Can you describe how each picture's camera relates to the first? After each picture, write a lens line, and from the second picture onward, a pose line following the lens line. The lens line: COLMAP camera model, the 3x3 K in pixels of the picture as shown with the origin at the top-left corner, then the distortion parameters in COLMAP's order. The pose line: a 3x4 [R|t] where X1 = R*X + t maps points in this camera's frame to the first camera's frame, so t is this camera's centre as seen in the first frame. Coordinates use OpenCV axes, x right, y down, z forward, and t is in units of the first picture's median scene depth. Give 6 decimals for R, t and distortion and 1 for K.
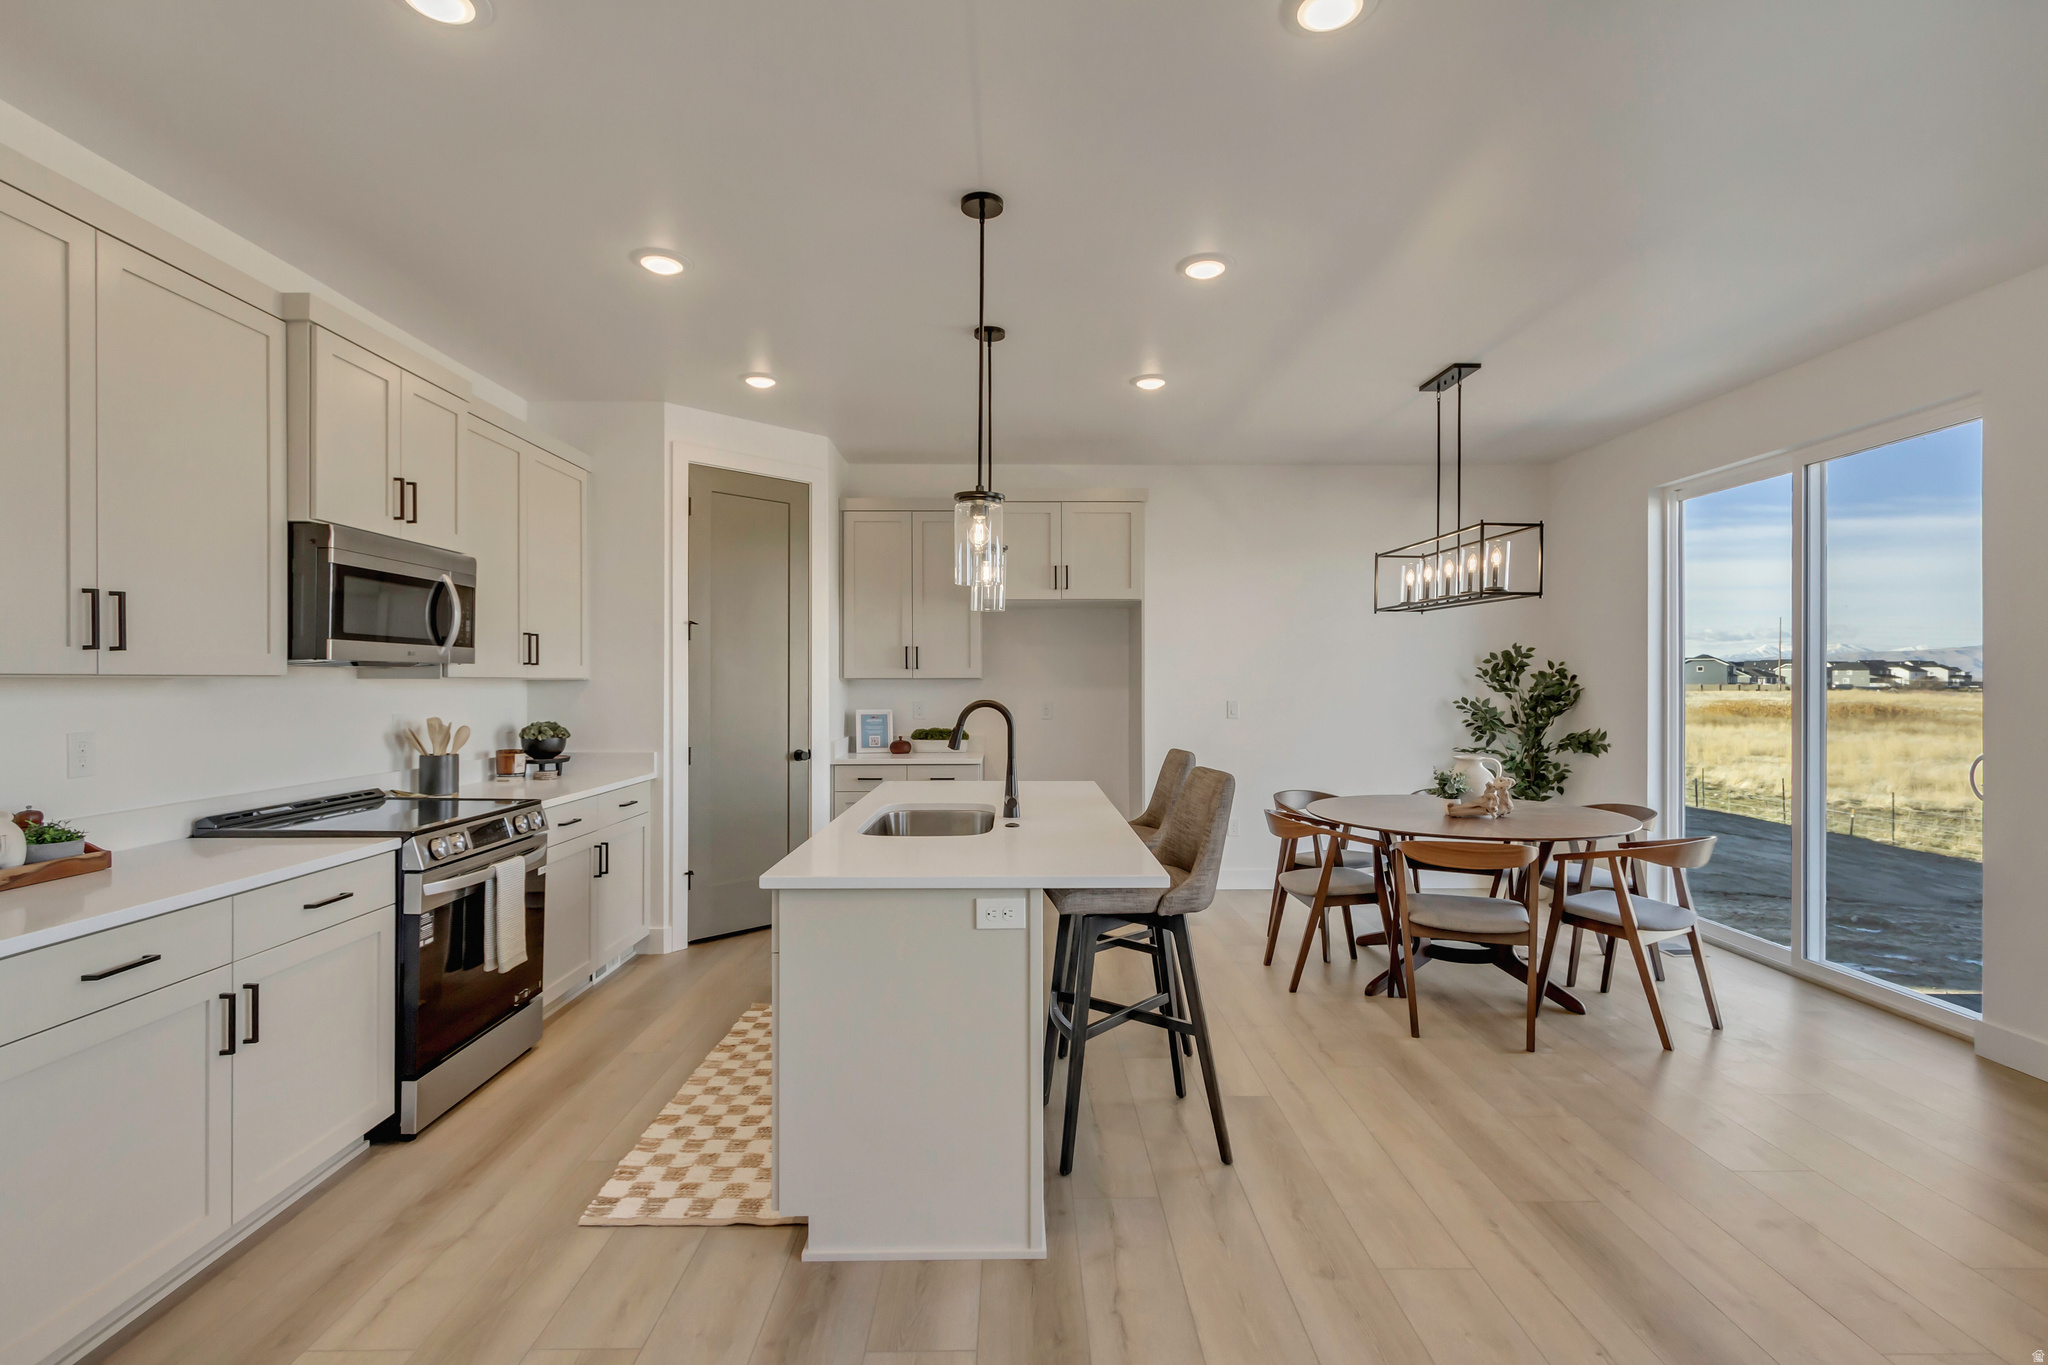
lens RADIAL K [[947.9, 0, 1024.0], [0, 947.9, 682.5], [0, 0, 1]] dist [0.005865, -0.001128]
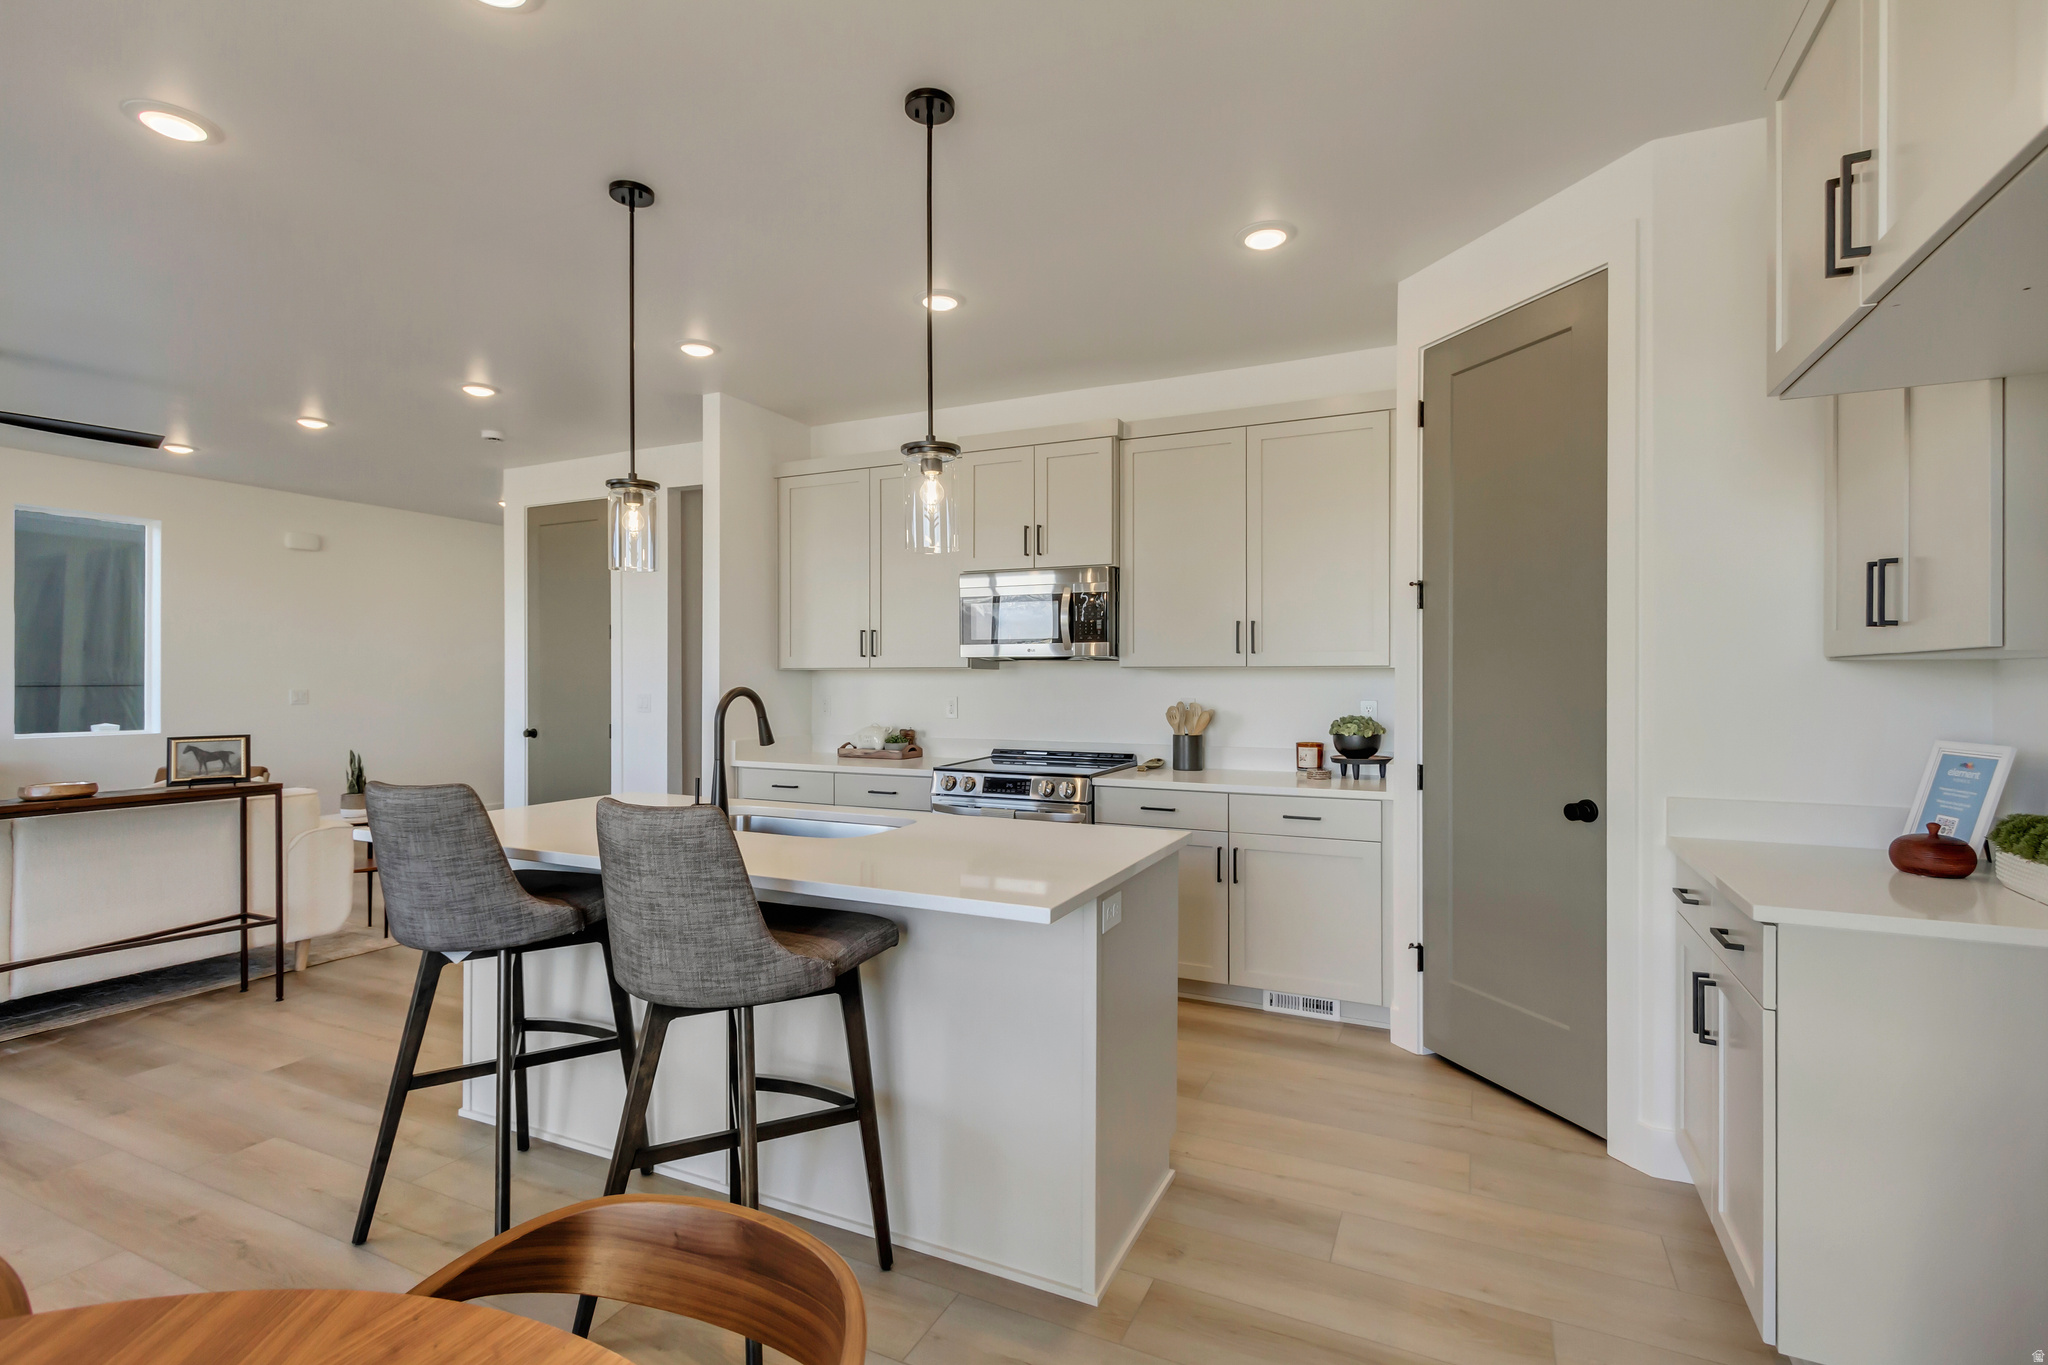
lens RADIAL K [[948.0, 0, 1025.4], [0, 948.0, 677.4], [0, 0, 1]] dist [0.002291, -0.000774]
pose [[-0.438994, -0.000075, -0.898490, 0.507376], [-0.001146, 0.999999, 0.000477, 0.006921], [0.898489, 0.001239, -0.438993, 1.358716]]
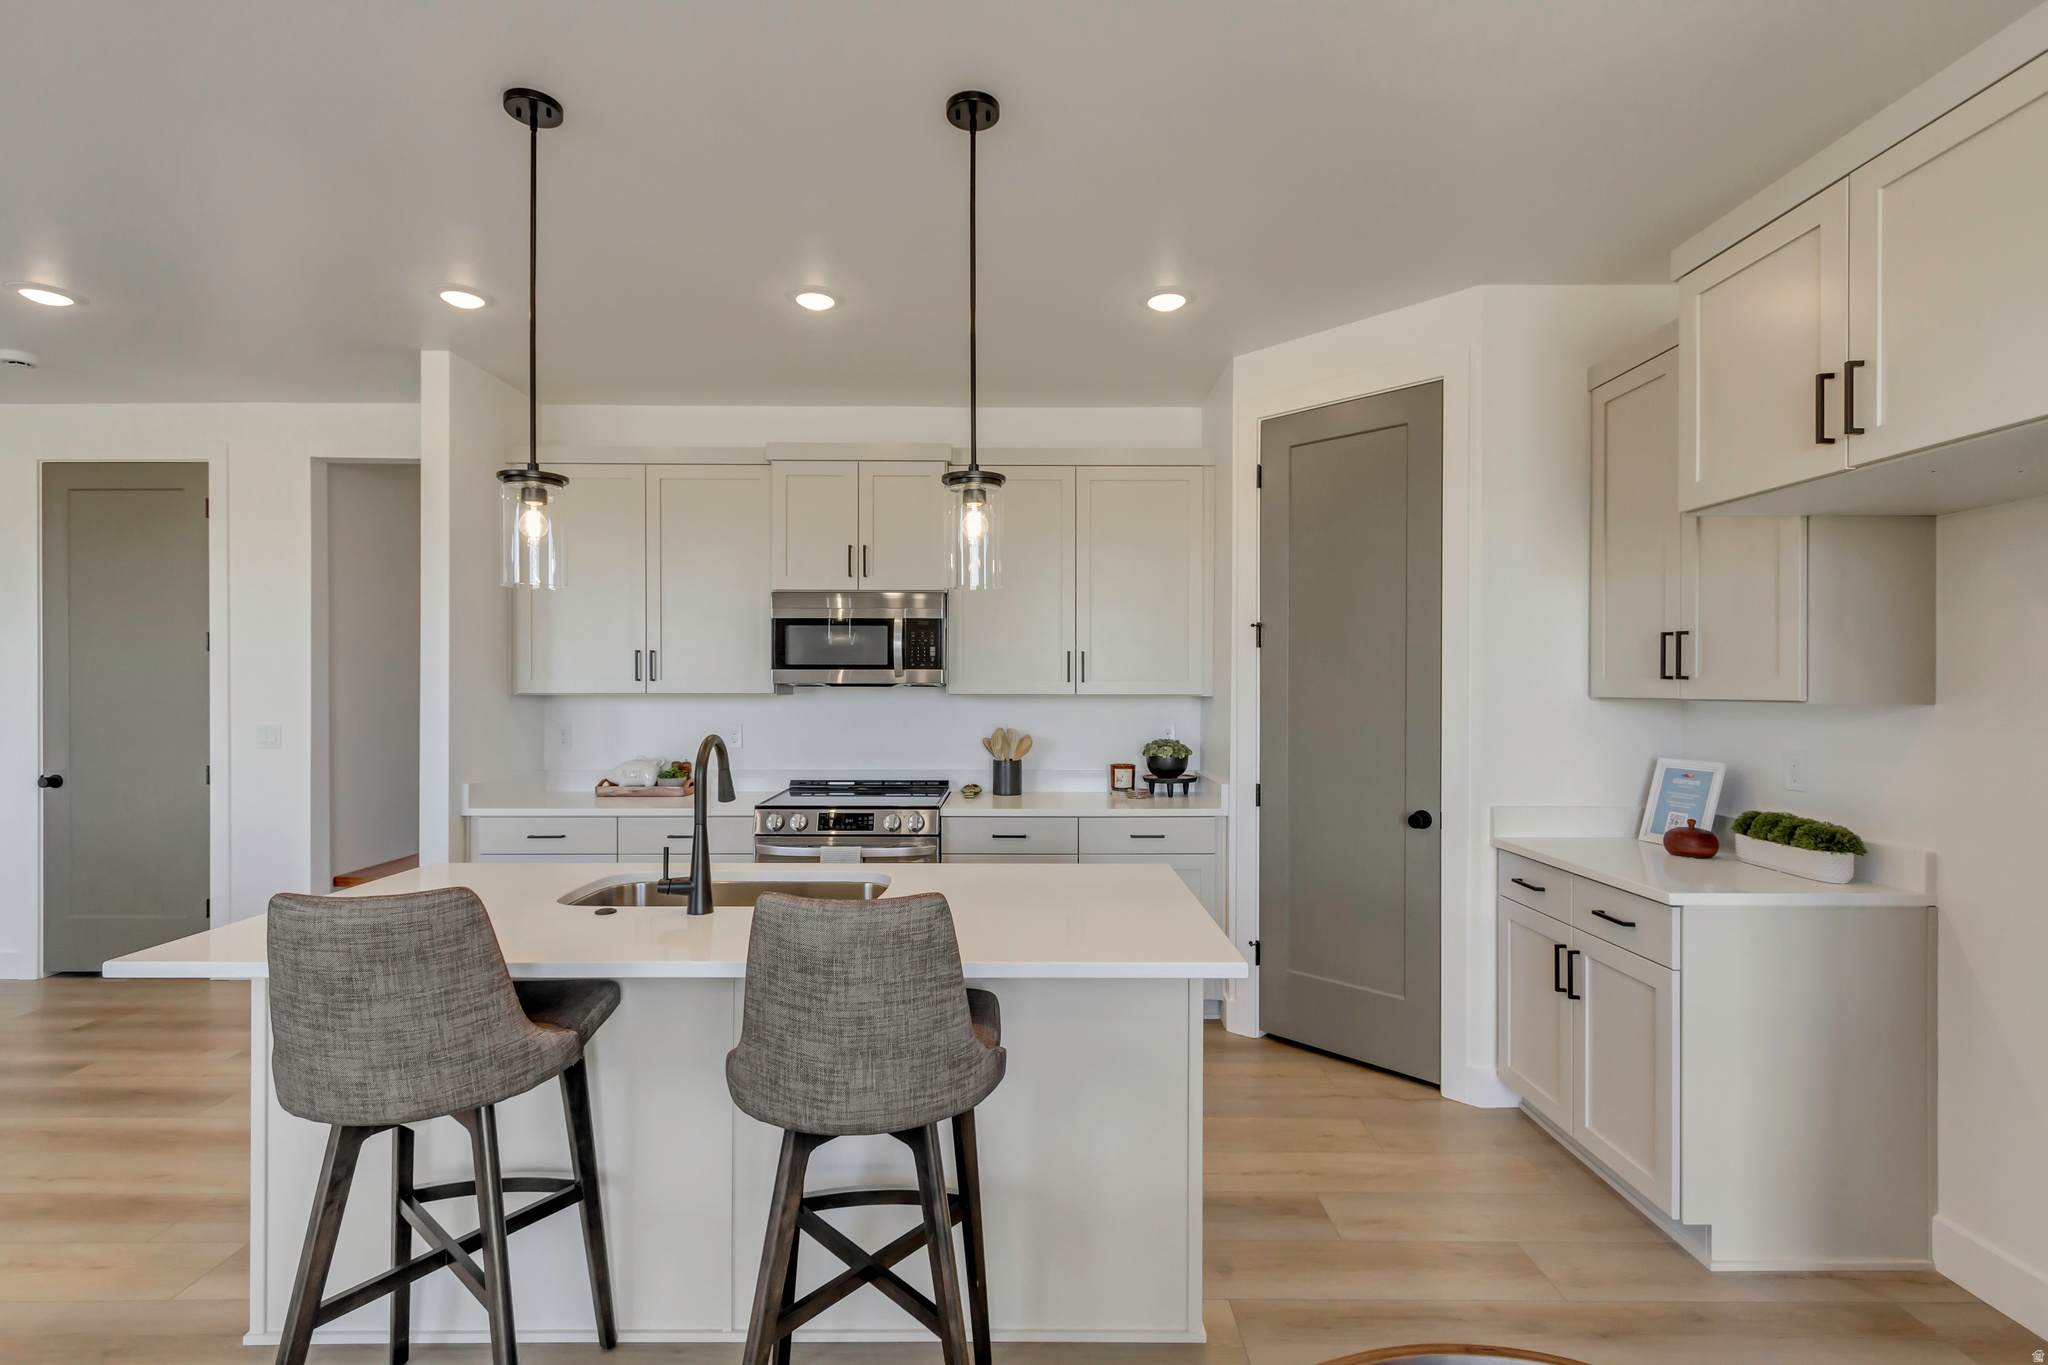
lens RADIAL K [[937.1, 0, 1028.5], [0, 937.1, 688.2], [0, 0, 1]] dist [0.000489, -0.000434]
pose [[-0.010343, 0.003474, -0.999940, 0.549663], [-0.002325, 0.999991, 0.003498, -0.016845], [0.999944, 0.002361, -0.010335, 1.063219]]
